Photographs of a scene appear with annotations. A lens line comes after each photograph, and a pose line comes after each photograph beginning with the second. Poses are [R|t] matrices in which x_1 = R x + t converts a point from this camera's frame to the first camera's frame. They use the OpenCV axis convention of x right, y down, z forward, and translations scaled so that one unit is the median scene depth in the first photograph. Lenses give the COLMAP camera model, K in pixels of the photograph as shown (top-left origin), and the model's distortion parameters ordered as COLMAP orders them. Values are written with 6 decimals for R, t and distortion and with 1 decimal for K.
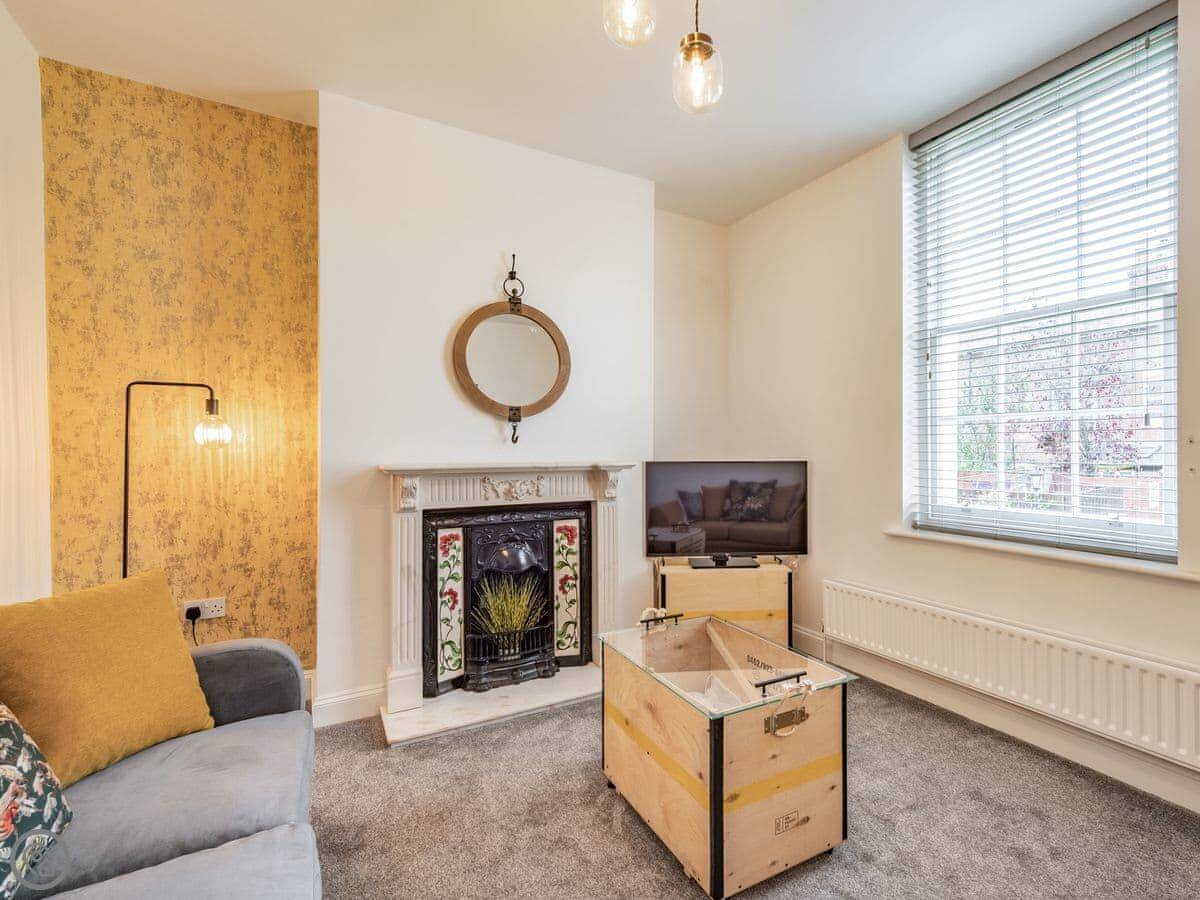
lens RADIAL K [[627.3, 0, 616.8], [0, 627.3, 436.6], [0, 0, 1]] dist [0.019027, -0.010068]
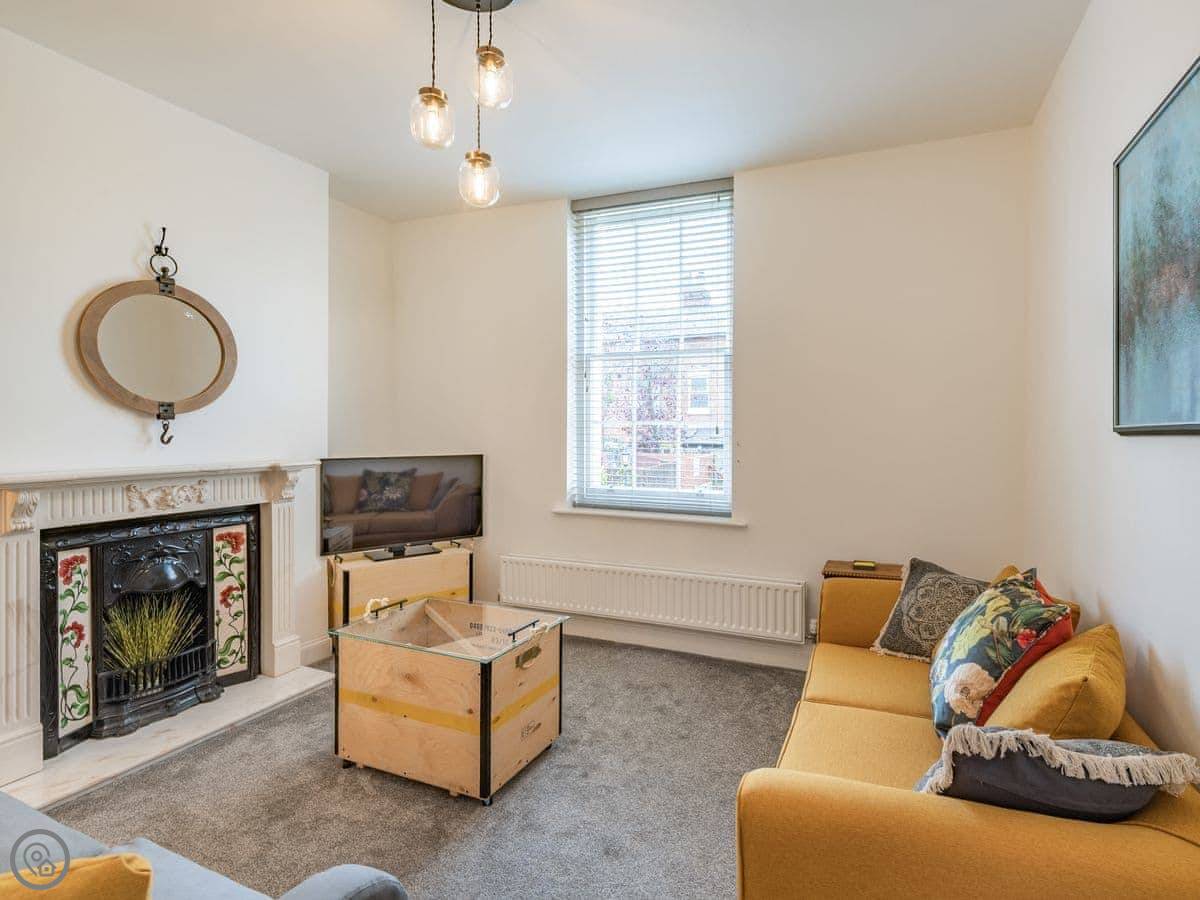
lens RADIAL K [[624.2, 0, 650.8], [0, 624.2, 425.4], [0, 0, 1]] dist [0.018263, -0.009934]
pose [[0.804285, 0.003091, 0.594236, -0.146484], [-0.008239, 0.999948, 0.005951, -0.027314], [-0.594187, -0.009683, 0.804269, -0.110868]]
